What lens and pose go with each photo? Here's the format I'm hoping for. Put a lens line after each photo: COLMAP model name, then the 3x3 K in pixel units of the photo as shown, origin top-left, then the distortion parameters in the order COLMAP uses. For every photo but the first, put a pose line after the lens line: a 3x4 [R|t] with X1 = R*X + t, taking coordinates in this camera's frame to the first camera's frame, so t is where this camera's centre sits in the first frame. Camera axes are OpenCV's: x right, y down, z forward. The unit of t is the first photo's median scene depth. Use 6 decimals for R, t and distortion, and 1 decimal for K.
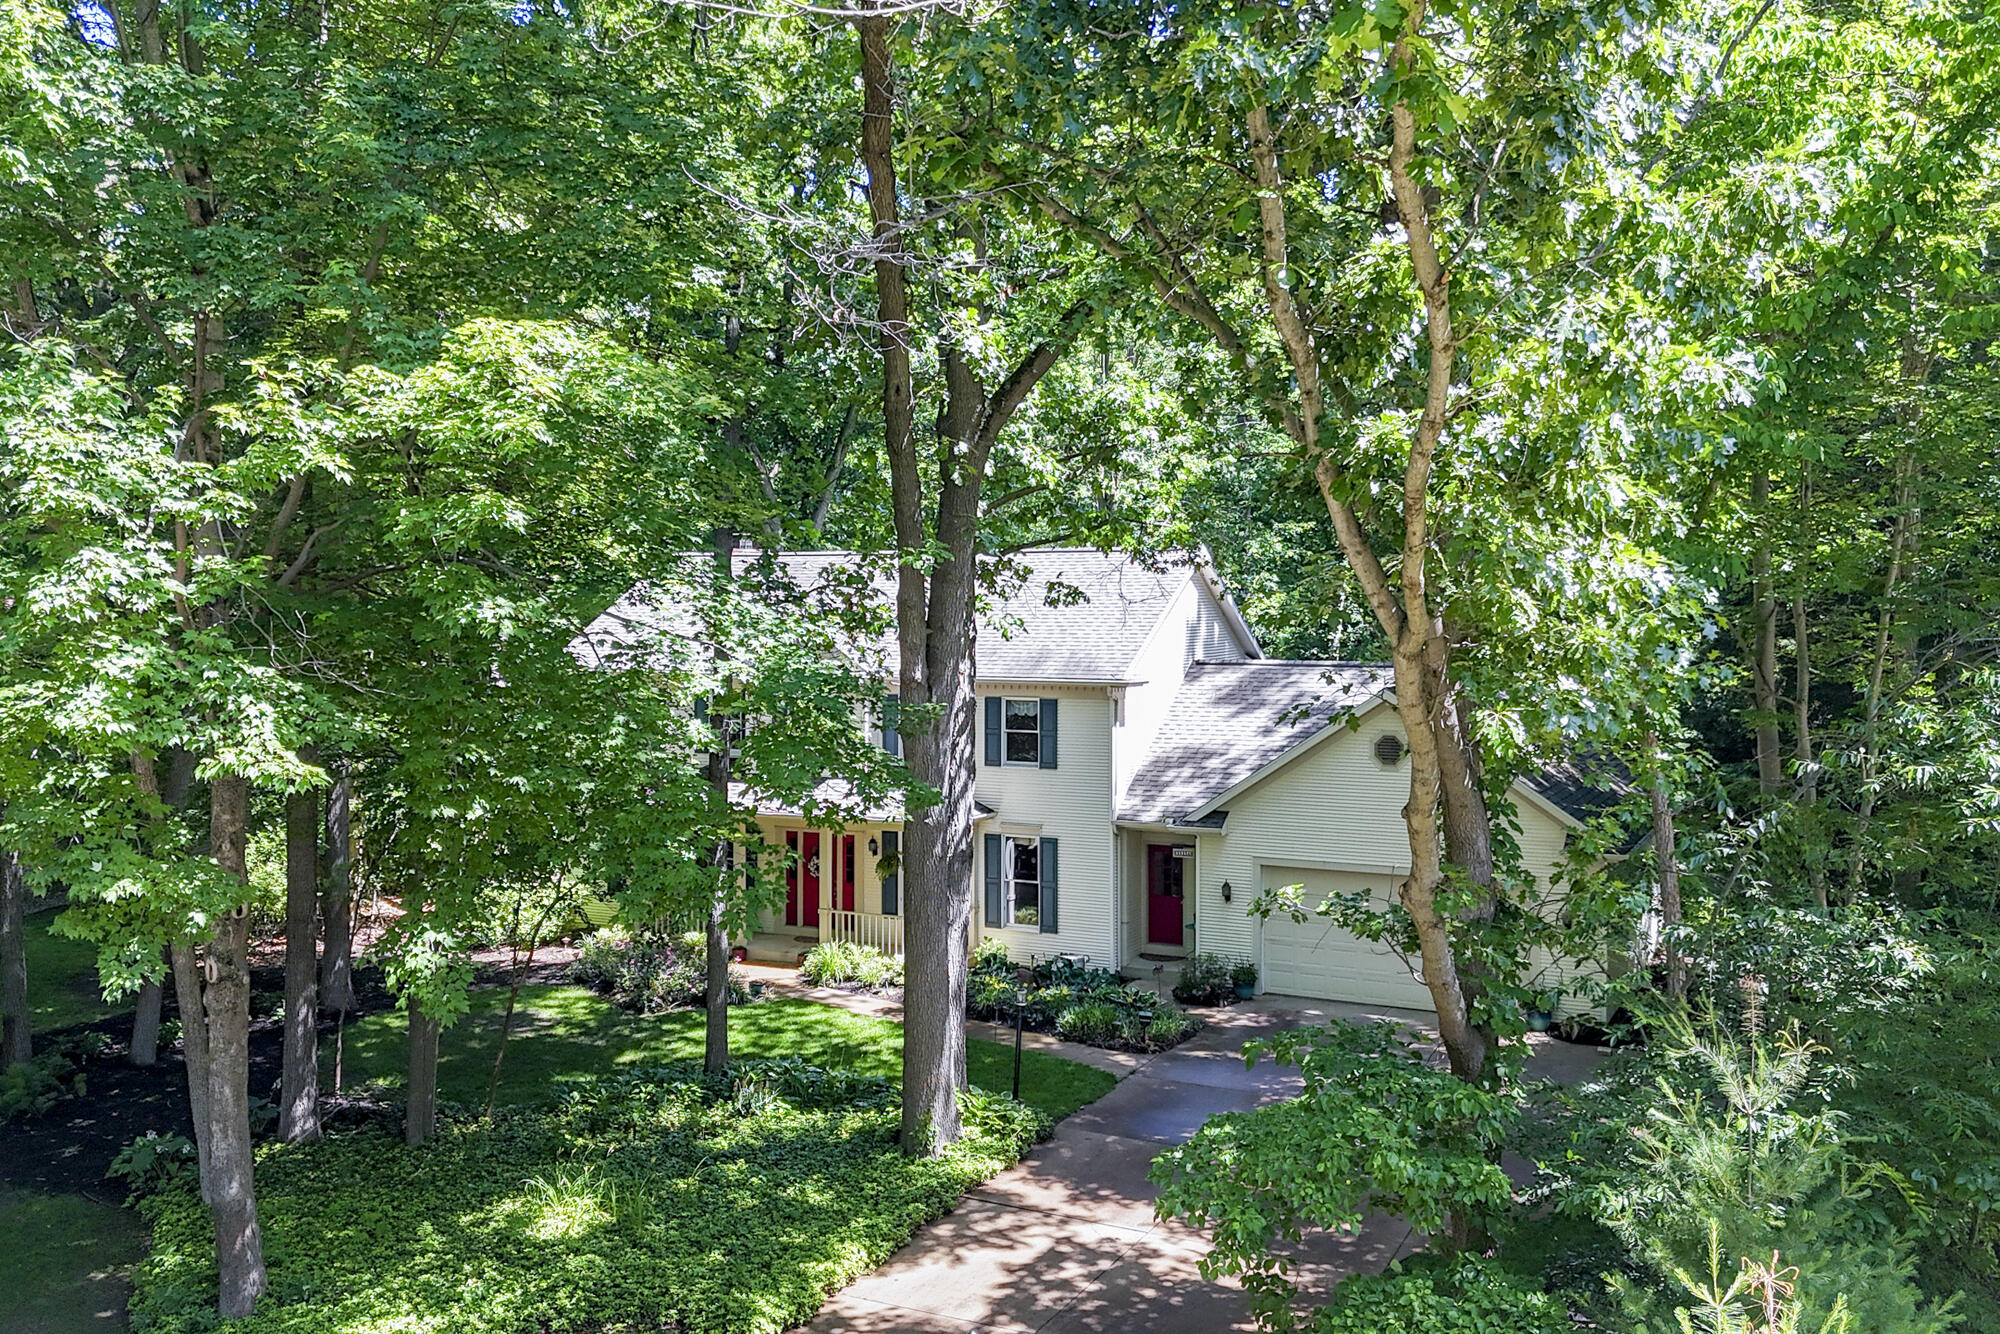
lens RADIAL K [[1777.9, 0, 944.1], [0, 1777.9, 648.6], [0, 0, 1]] dist [0.099045, -0.007011]
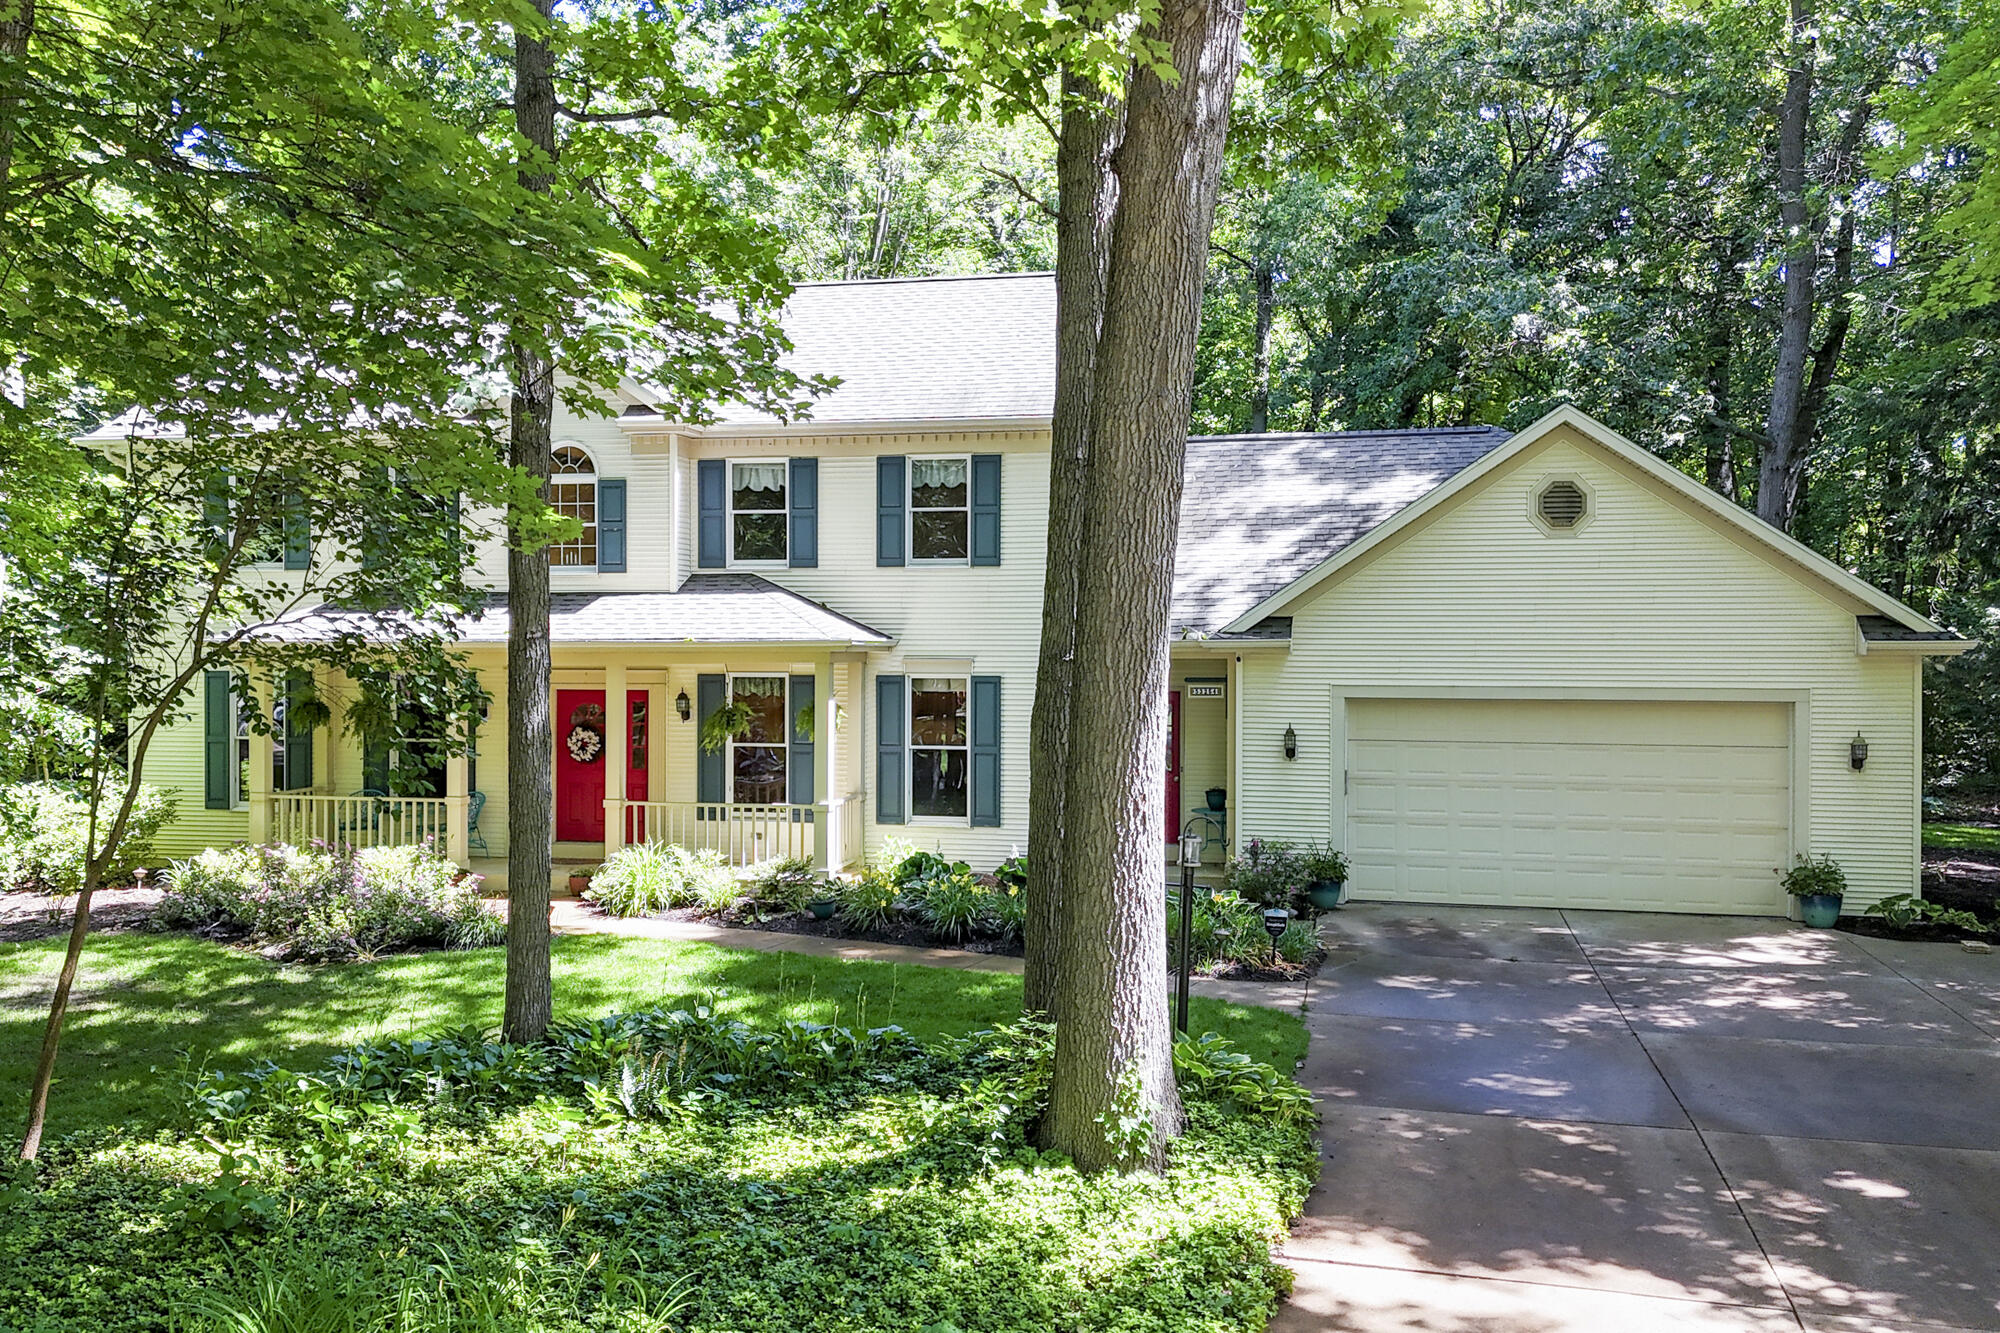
lens RADIAL K [[1777.9, 0, 944.1], [0, 1777.9, 648.1], [0, 0, 1]] dist [0.099045, -0.007011]
pose [[0.973479, 0.000022, 0.228777, -0.098914], [0.000994, 0.999990, -0.004326, 0.098602], [-0.228775, 0.004439, 0.973469, 0.387032]]
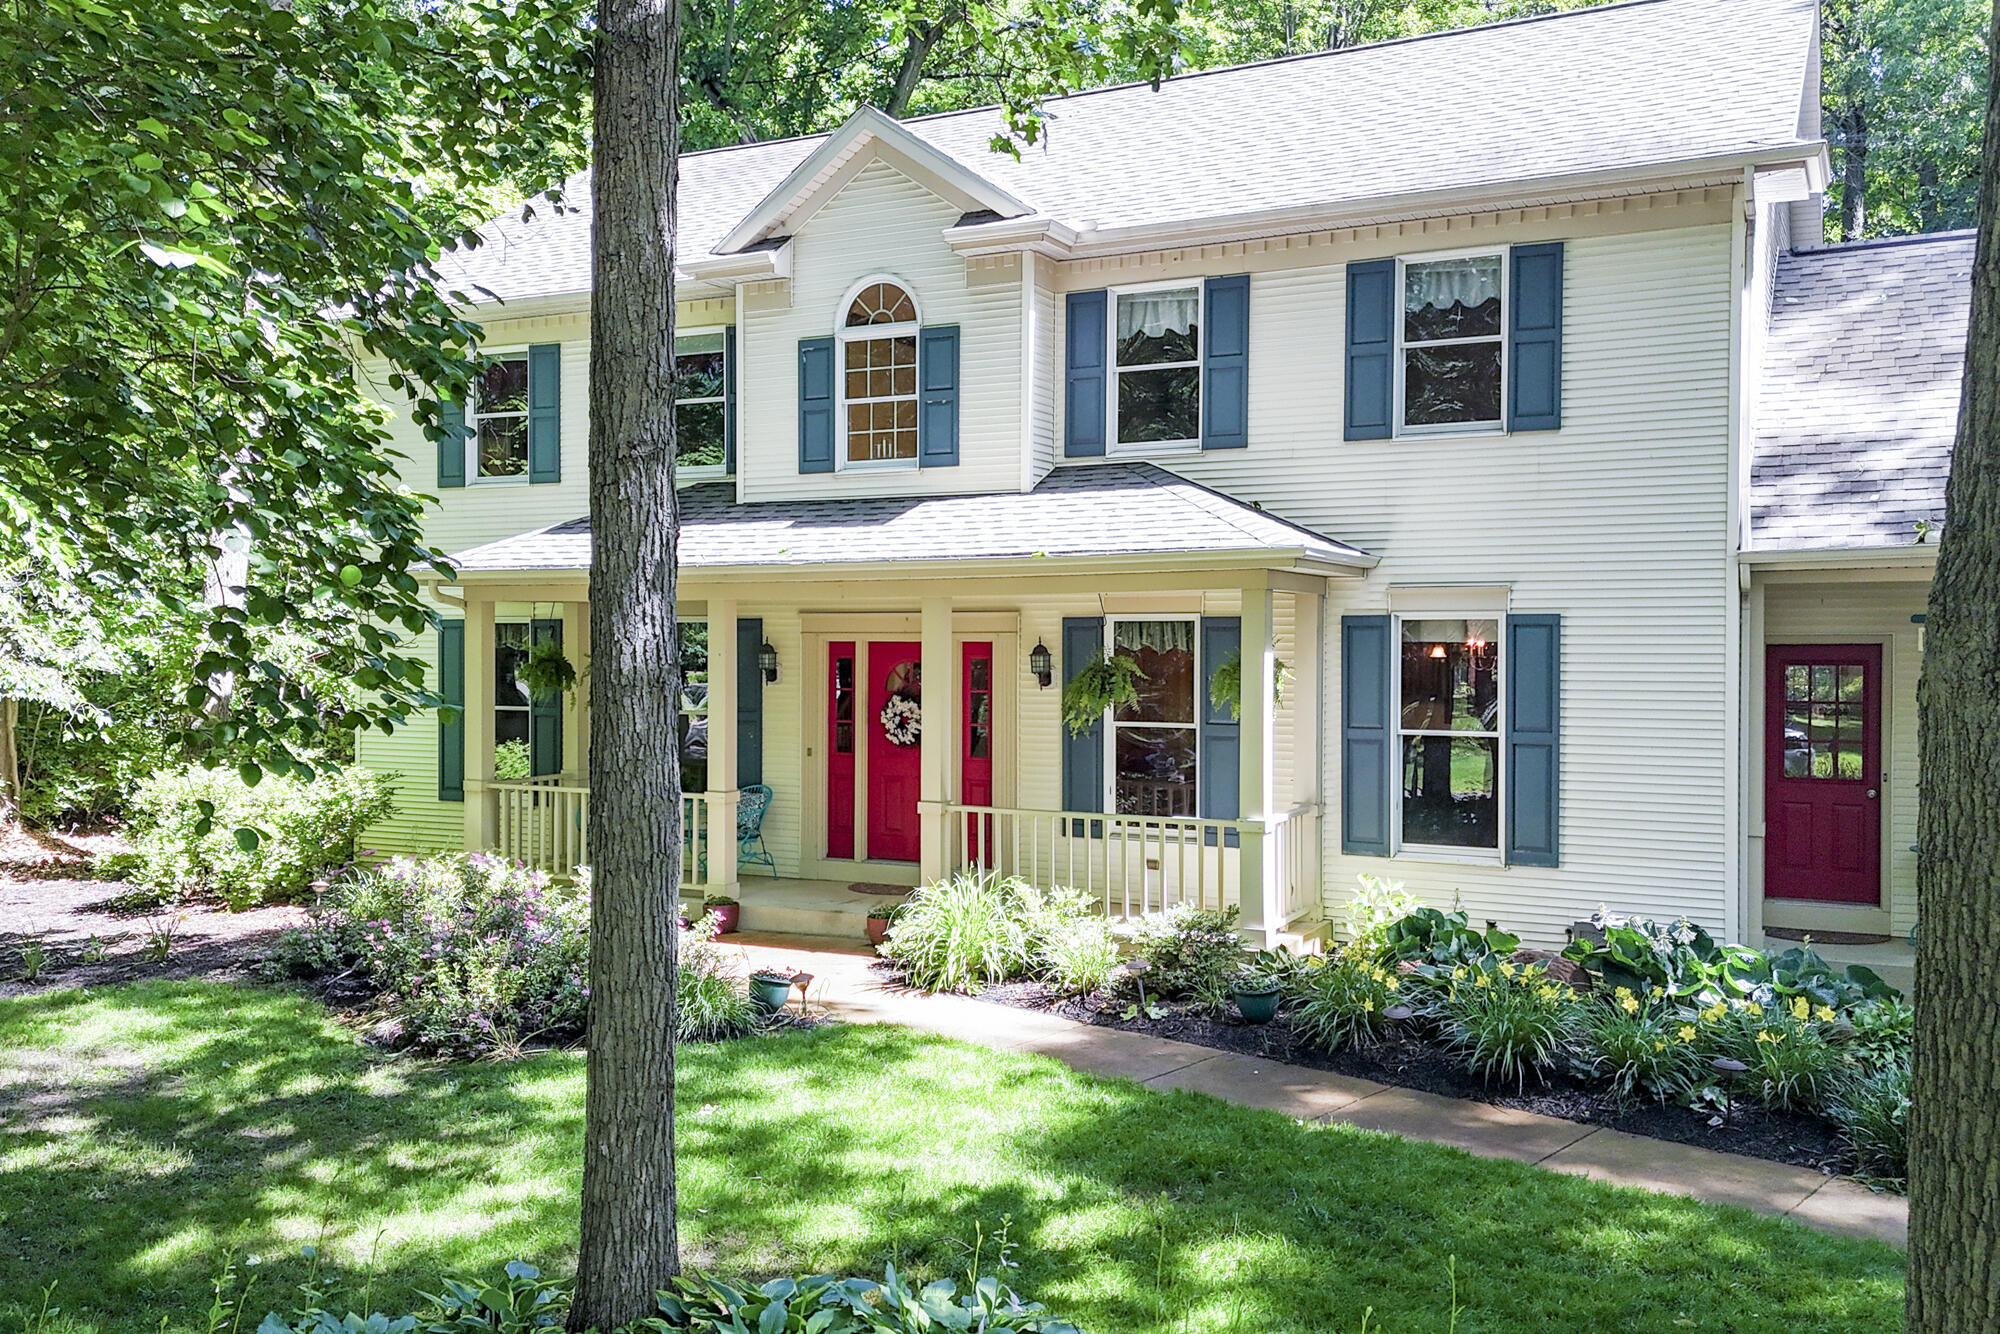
lens RADIAL K [[1777.9, 0, 944.1], [0, 1777.9, 648.6], [0, 0, 1]] dist [0.099045, -0.007011]
pose [[0.999979, 0.005079, -0.004046, -0.064131], [-0.005093, 0.999981, -0.003564, 0.114840], [0.004028, 0.003585, 0.999985, 0.612409]]
